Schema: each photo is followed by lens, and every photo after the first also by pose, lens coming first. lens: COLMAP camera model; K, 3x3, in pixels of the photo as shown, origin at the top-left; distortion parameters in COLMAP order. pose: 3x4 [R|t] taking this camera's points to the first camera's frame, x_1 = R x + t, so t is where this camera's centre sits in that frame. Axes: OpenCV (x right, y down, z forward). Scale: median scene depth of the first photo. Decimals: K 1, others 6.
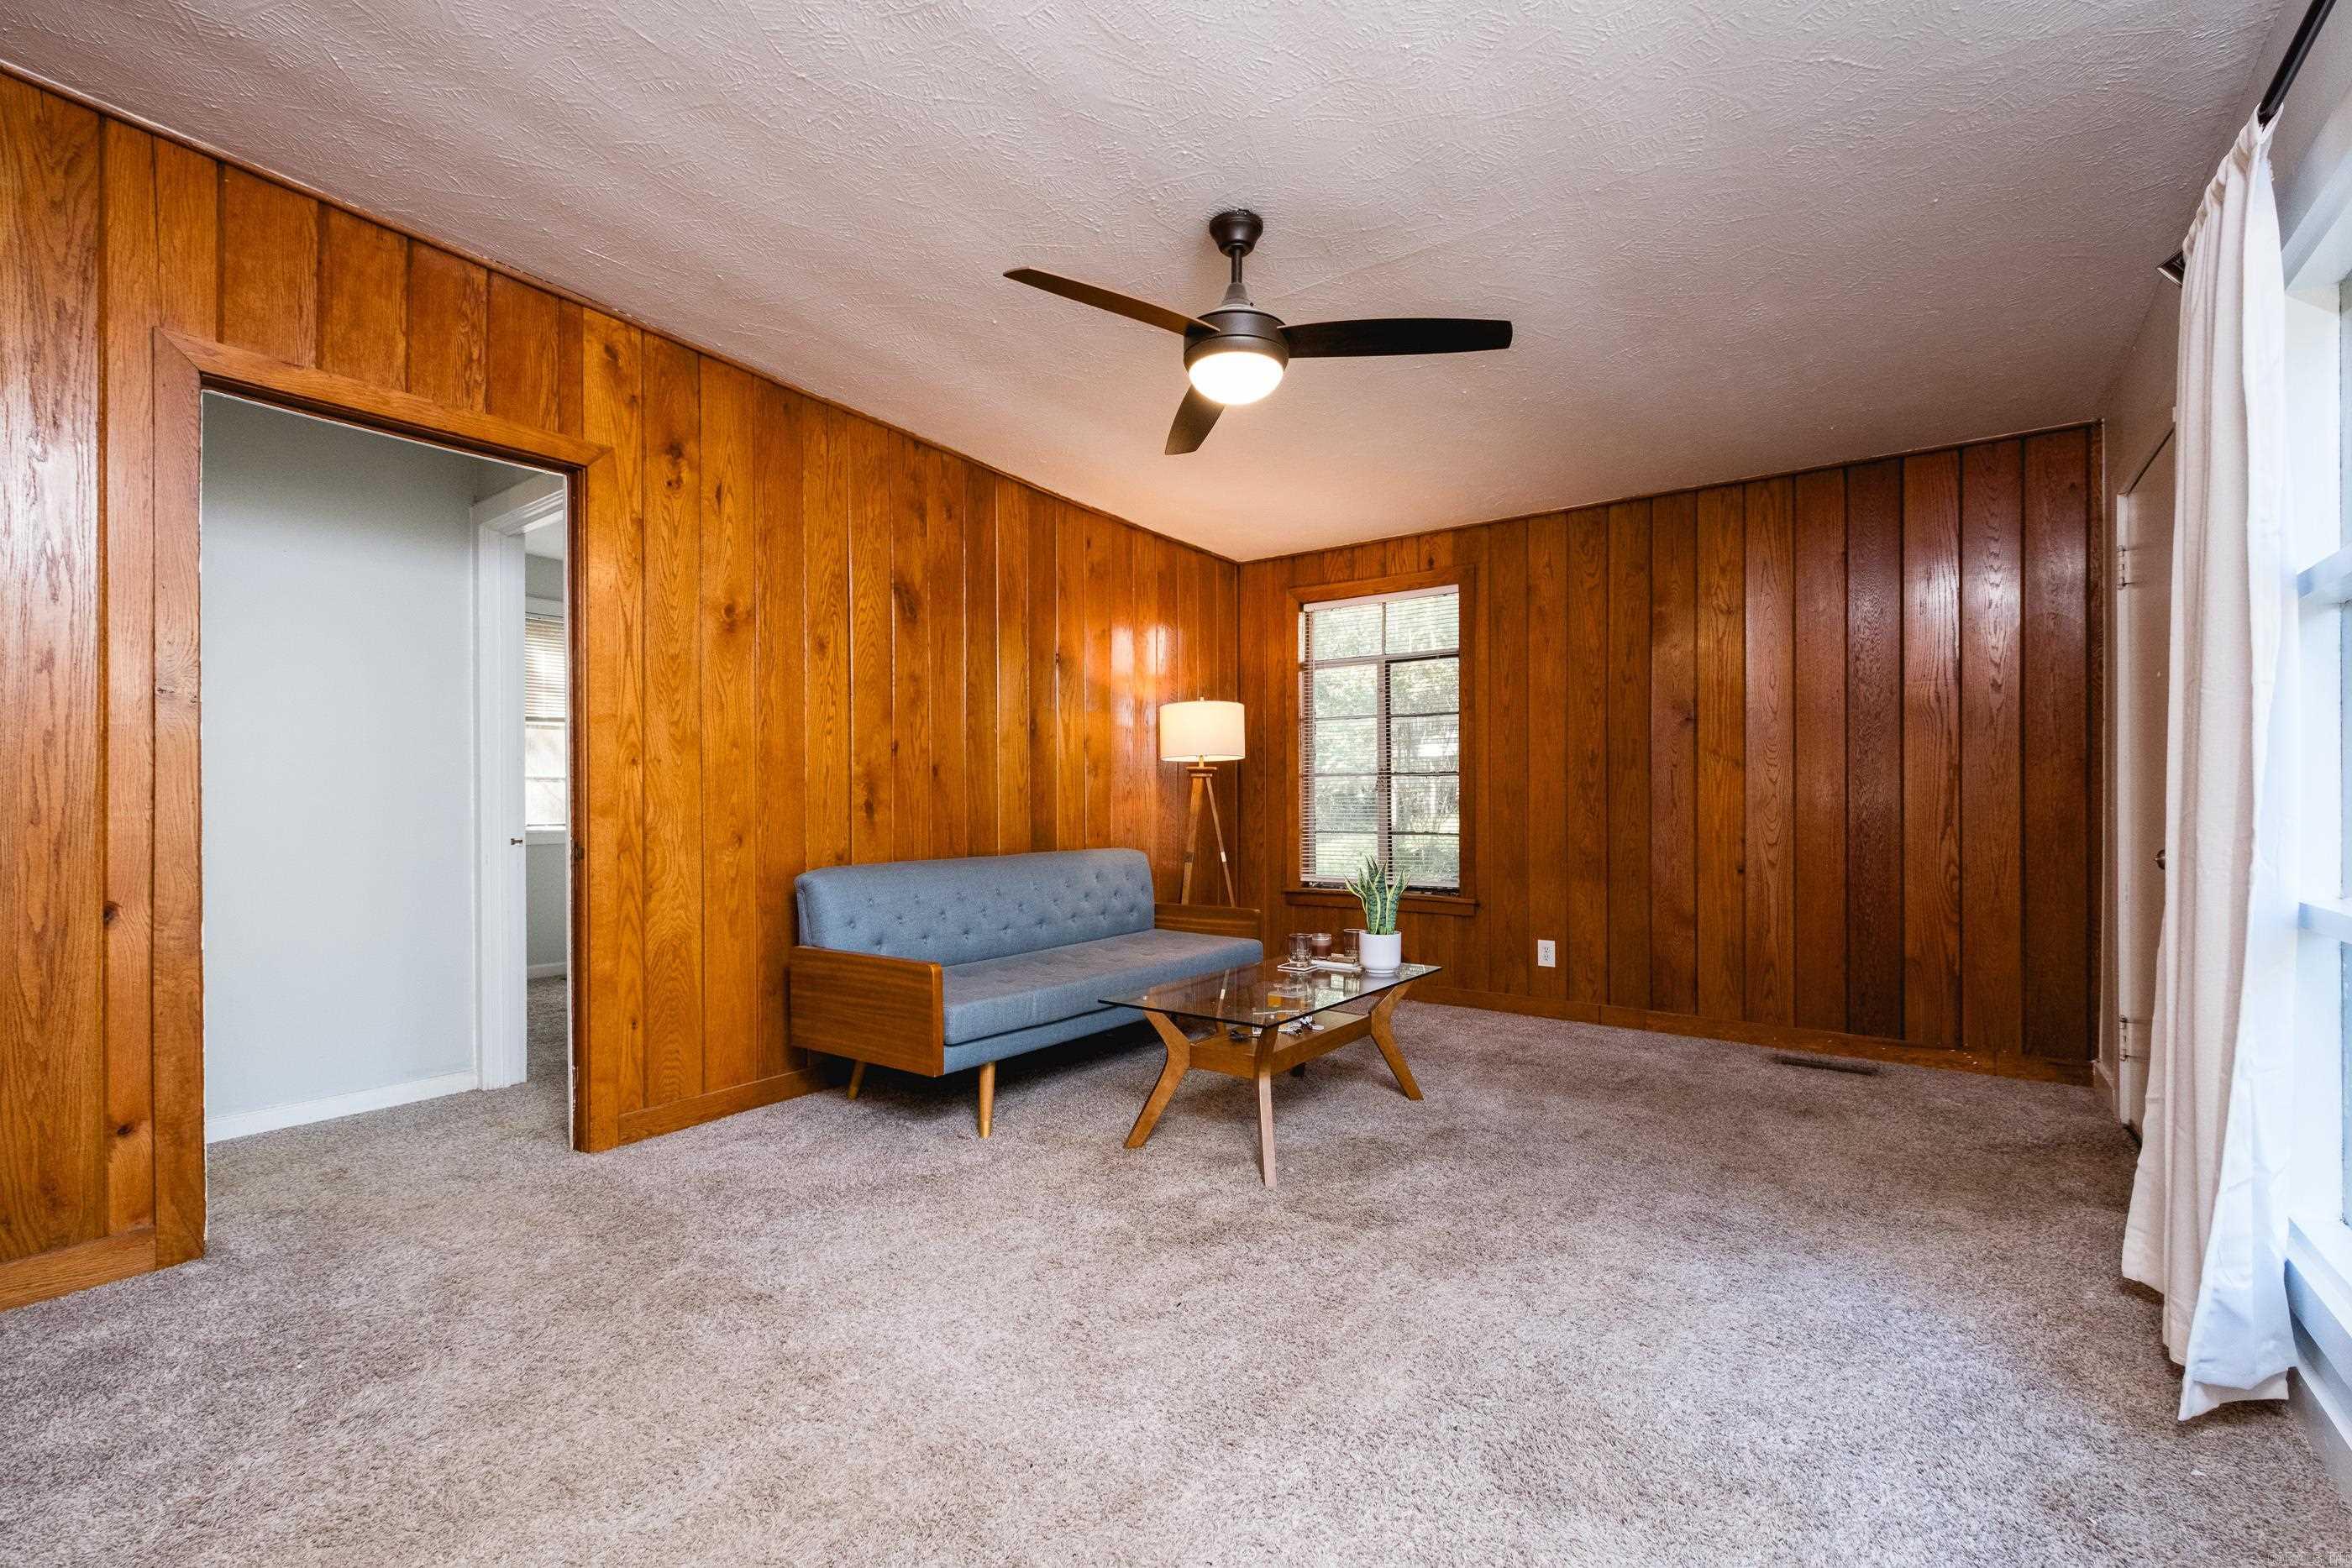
lens RADIAL K [[1006.0, 0, 1172.0], [0, 1006.0, 796.7], [0, 0, 1]] dist [-0.000475, -0.001064]
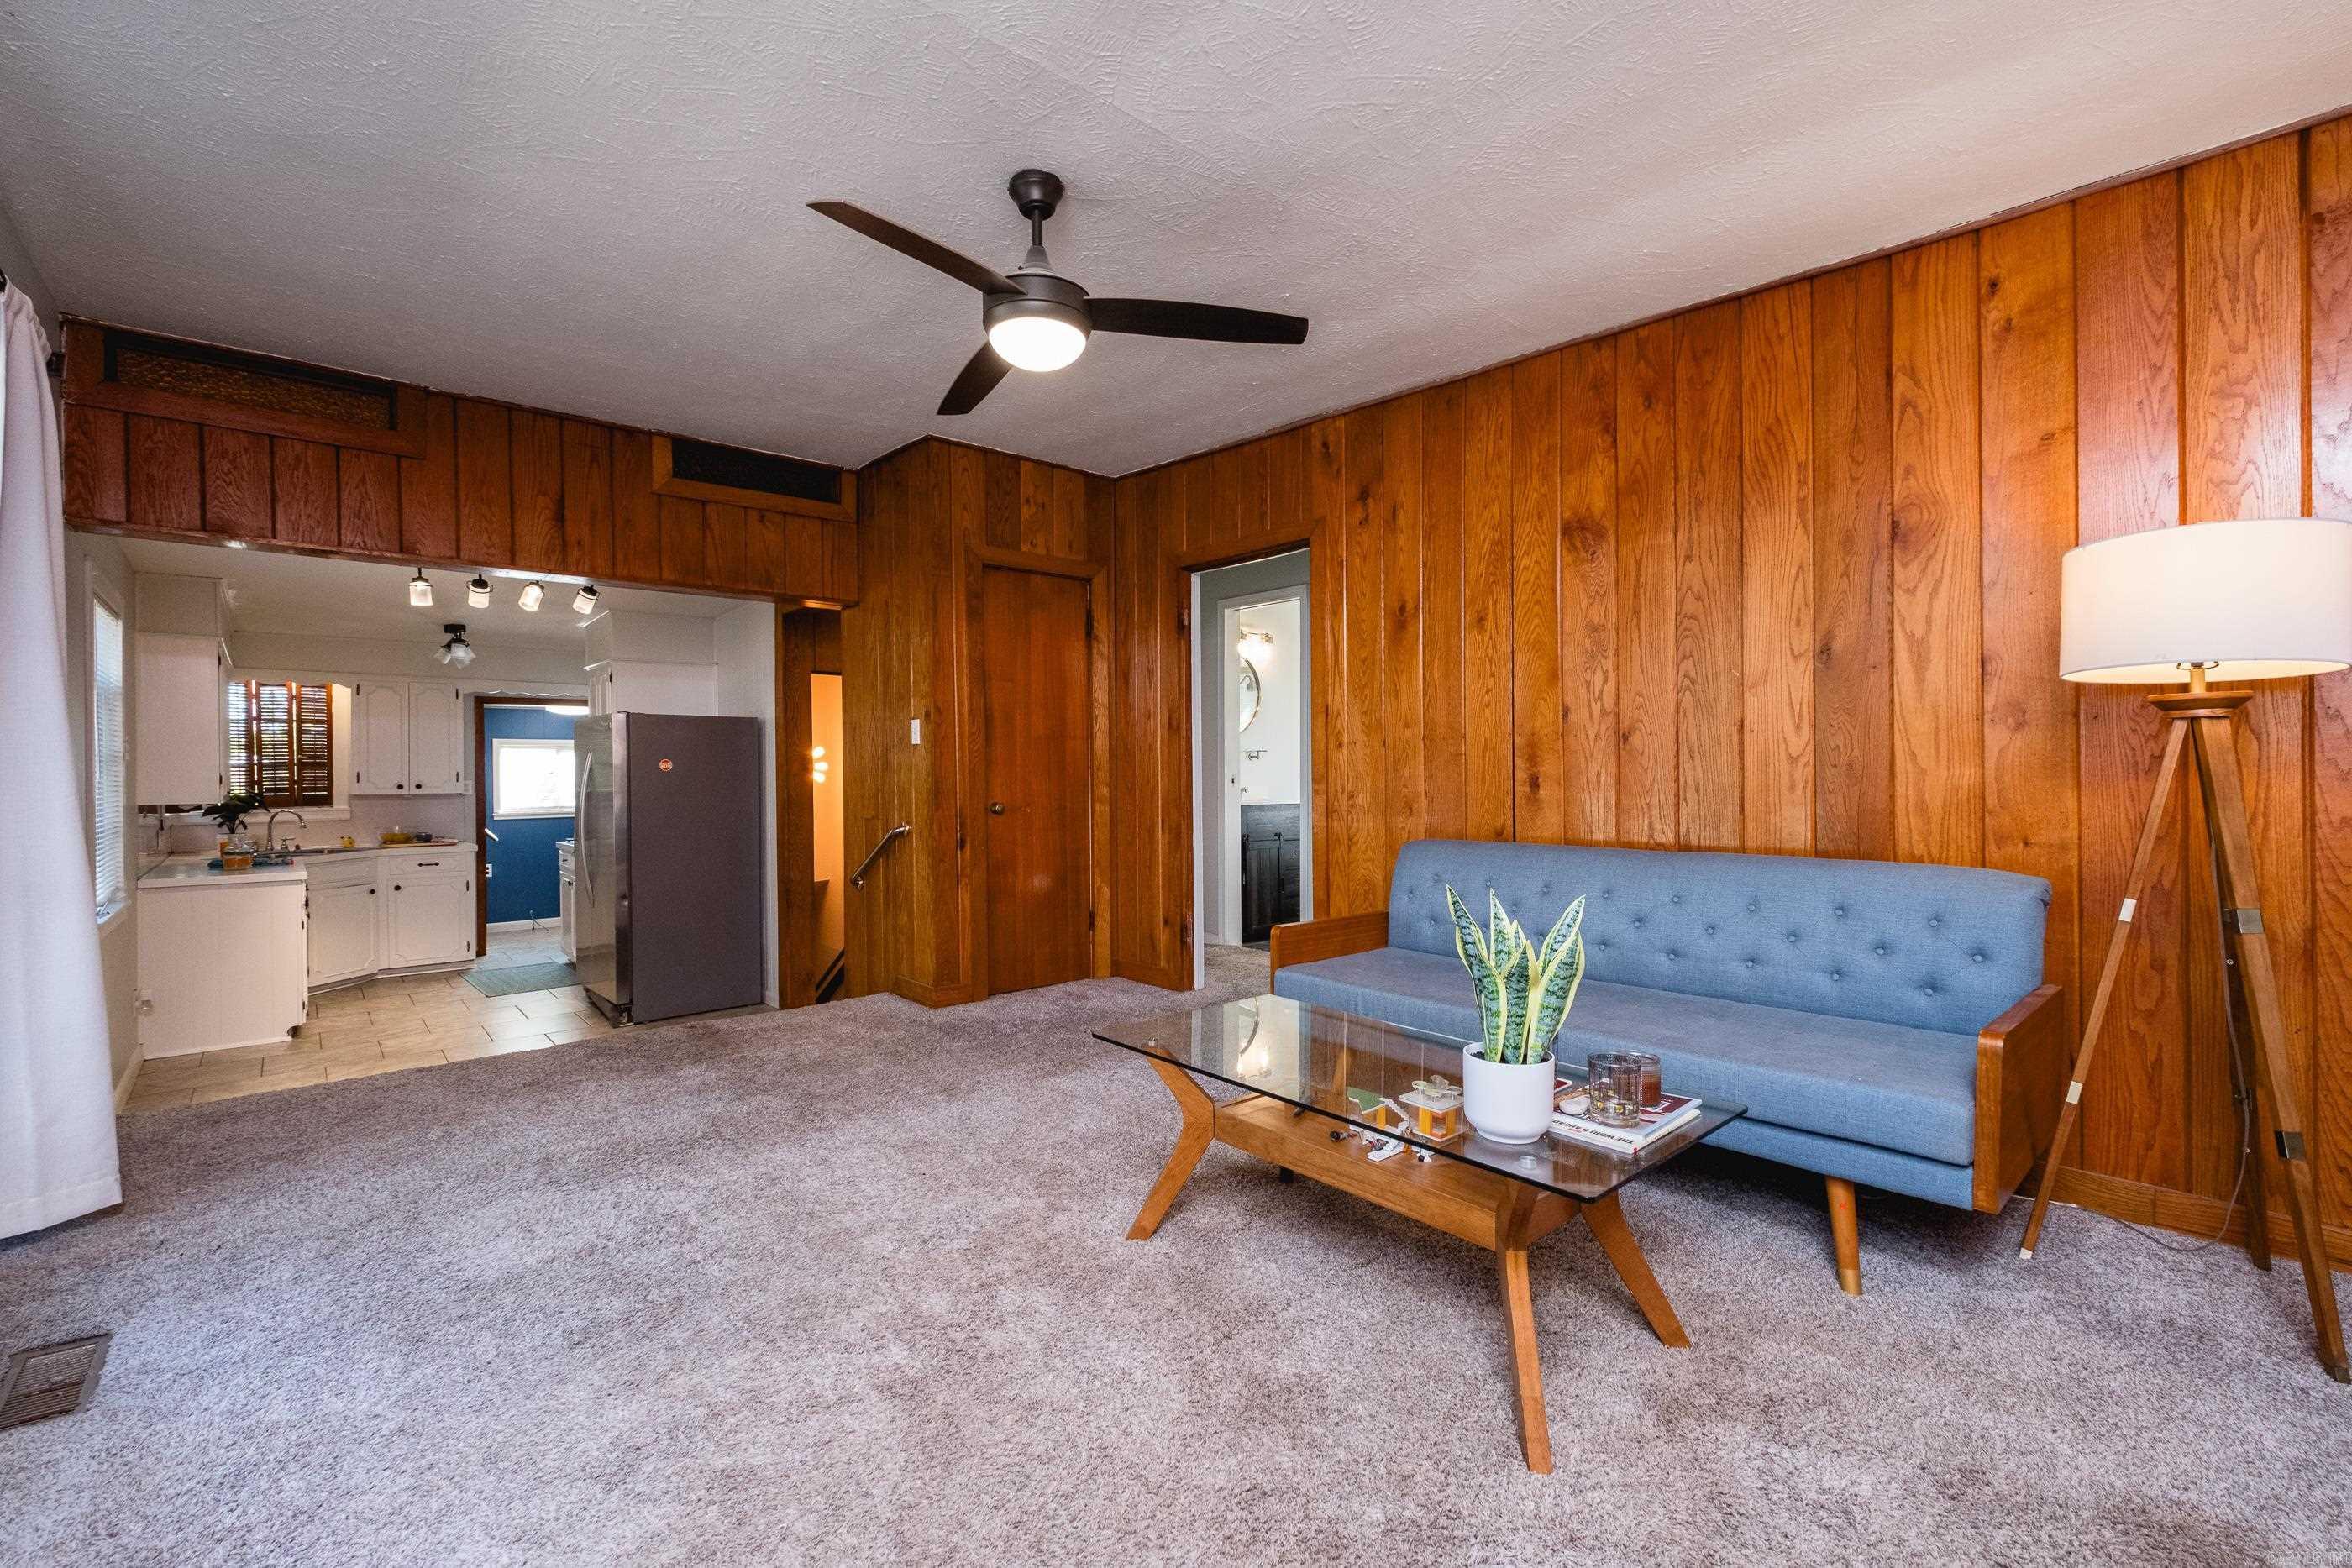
lens RADIAL K [[1000.1, 0, 1197.4], [0, 1000.1, 781.8], [0, 0, 1]] dist [0.001322, -0.000551]
pose [[-0.183849, 0.010559, -0.982898, 0.612537], [0.004306, 0.999941, 0.009937, -0.000056], [0.982945, -0.002406, -0.183883, 0.817104]]
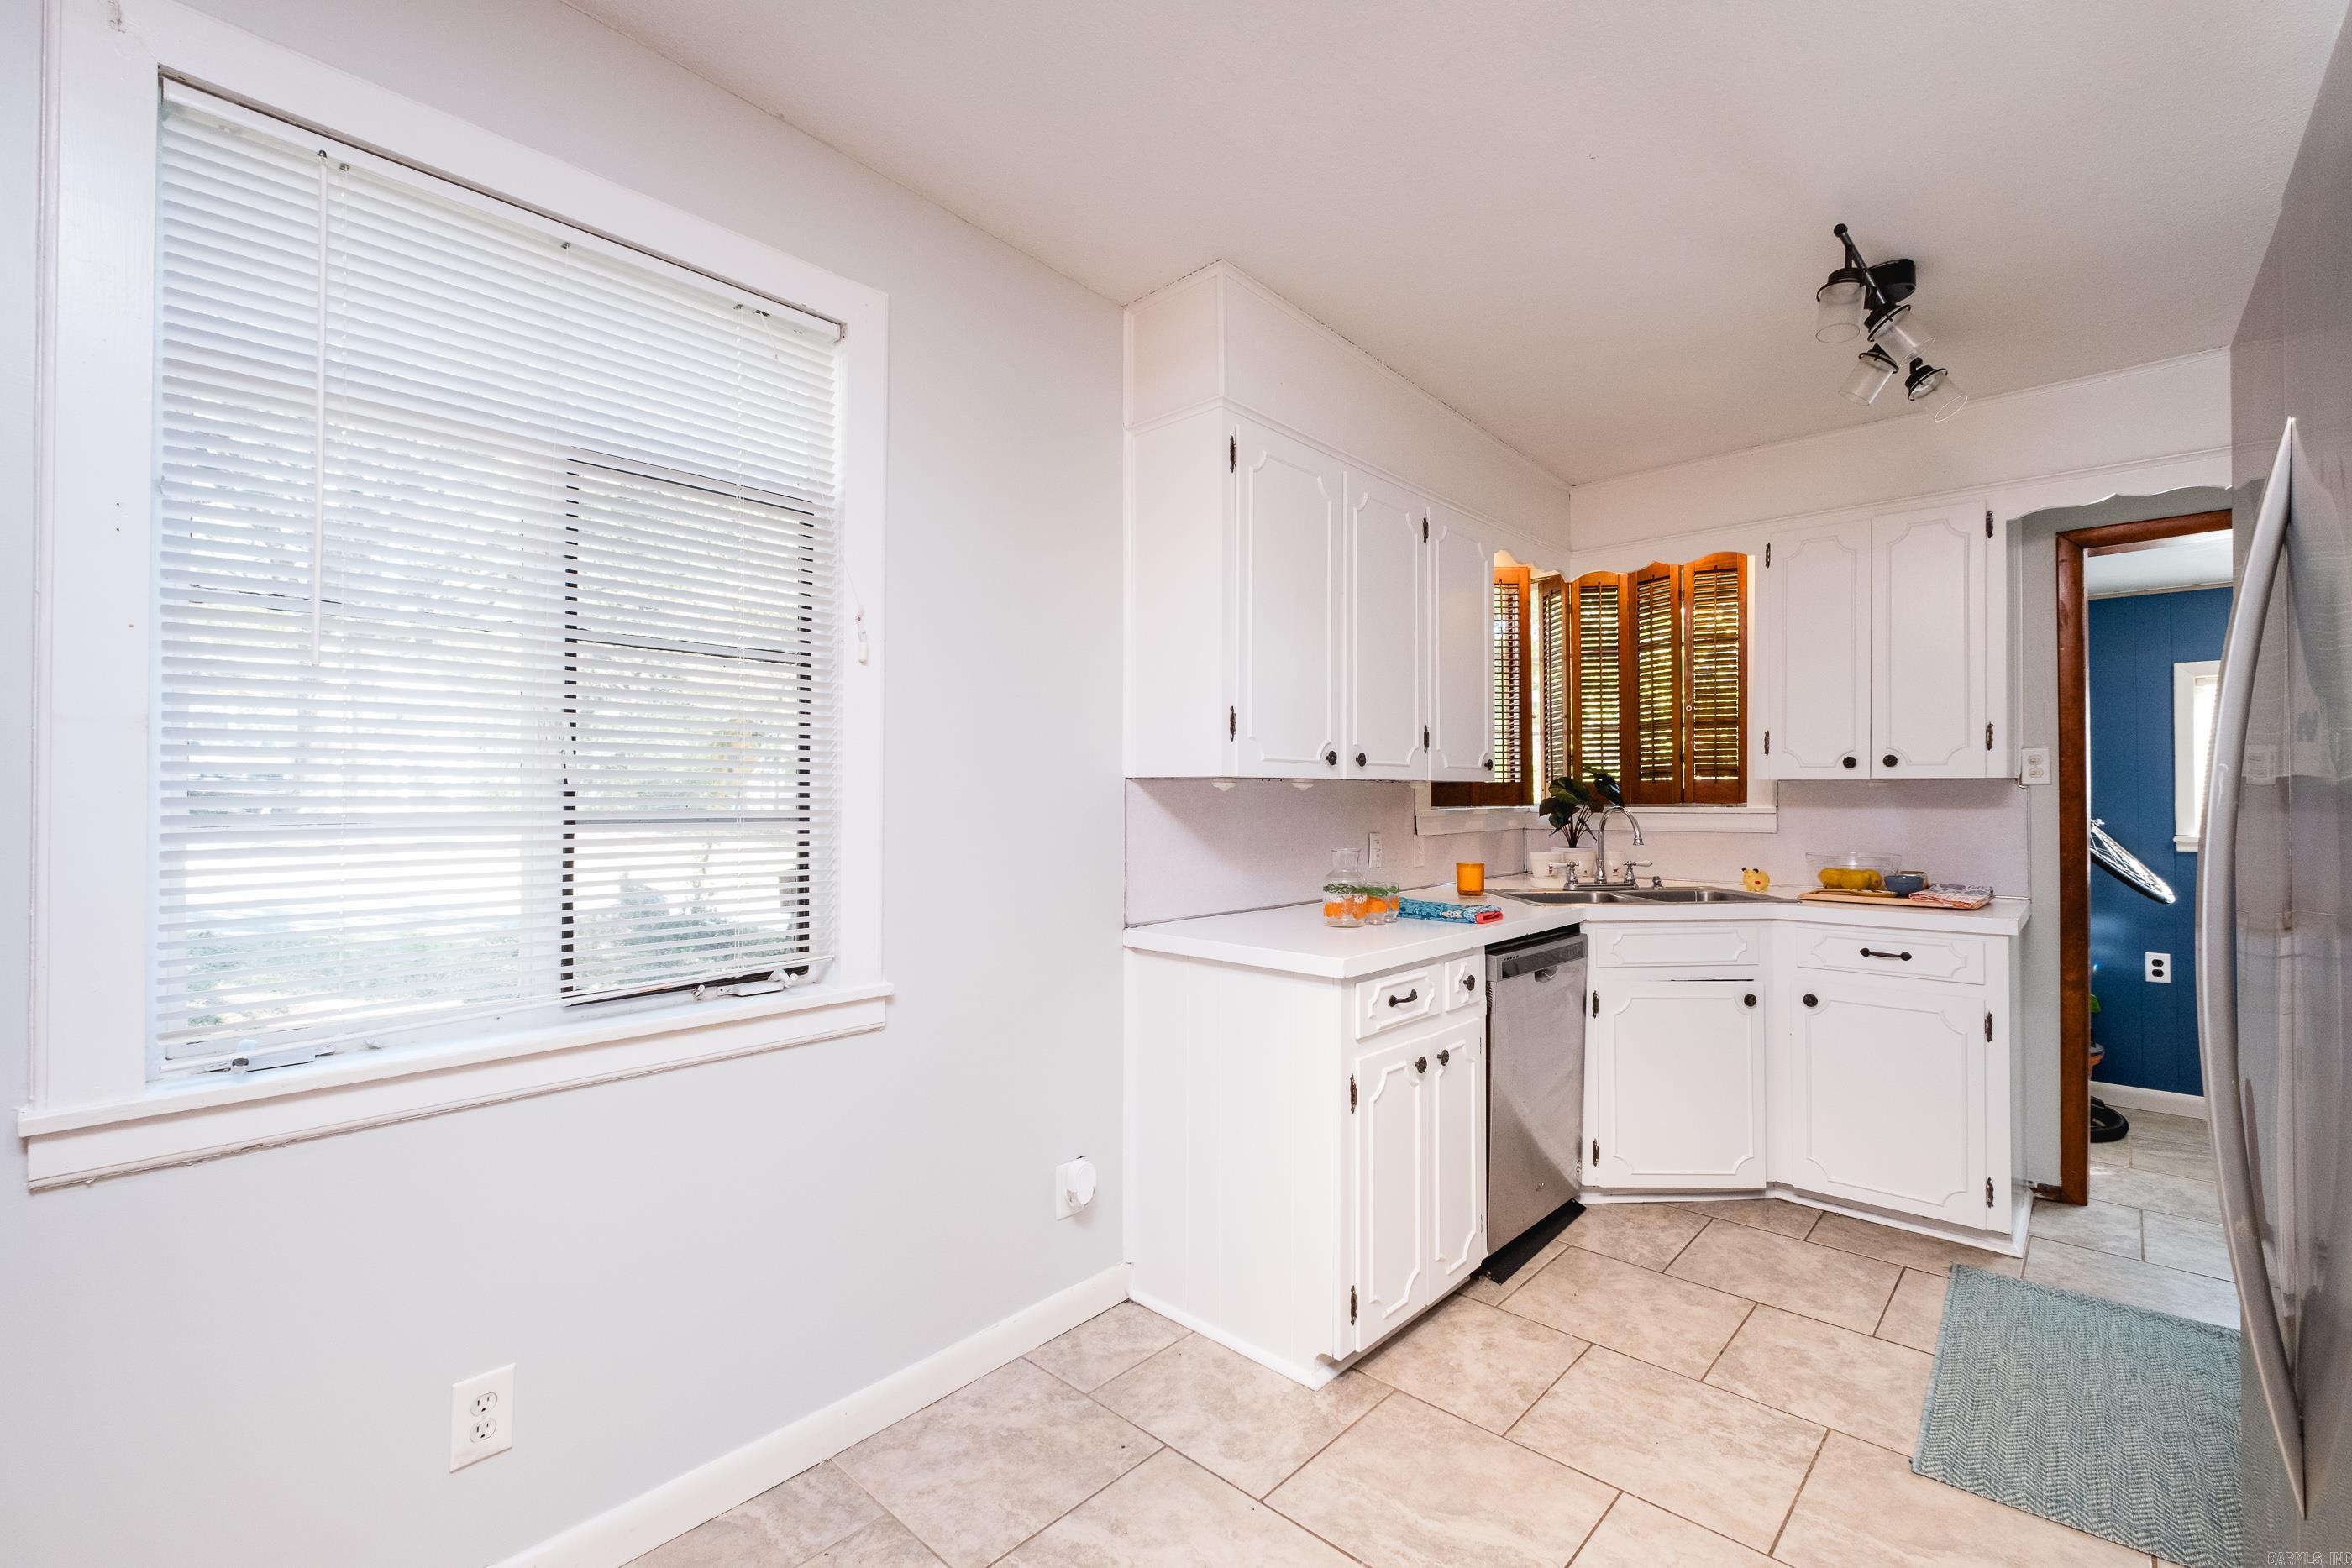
lens RADIAL K [[1022.1, 0, 1191.4], [0, 1022.1, 791.1], [0, 0, 1]] dist [0.010668, -0.007501]
pose [[-0.996484, -0.000050, 0.083778, -0.436624], [-0.000315, 0.999995, -0.003147, 0.046062], [-0.083777, -0.003163, -0.996479, -0.078522]]
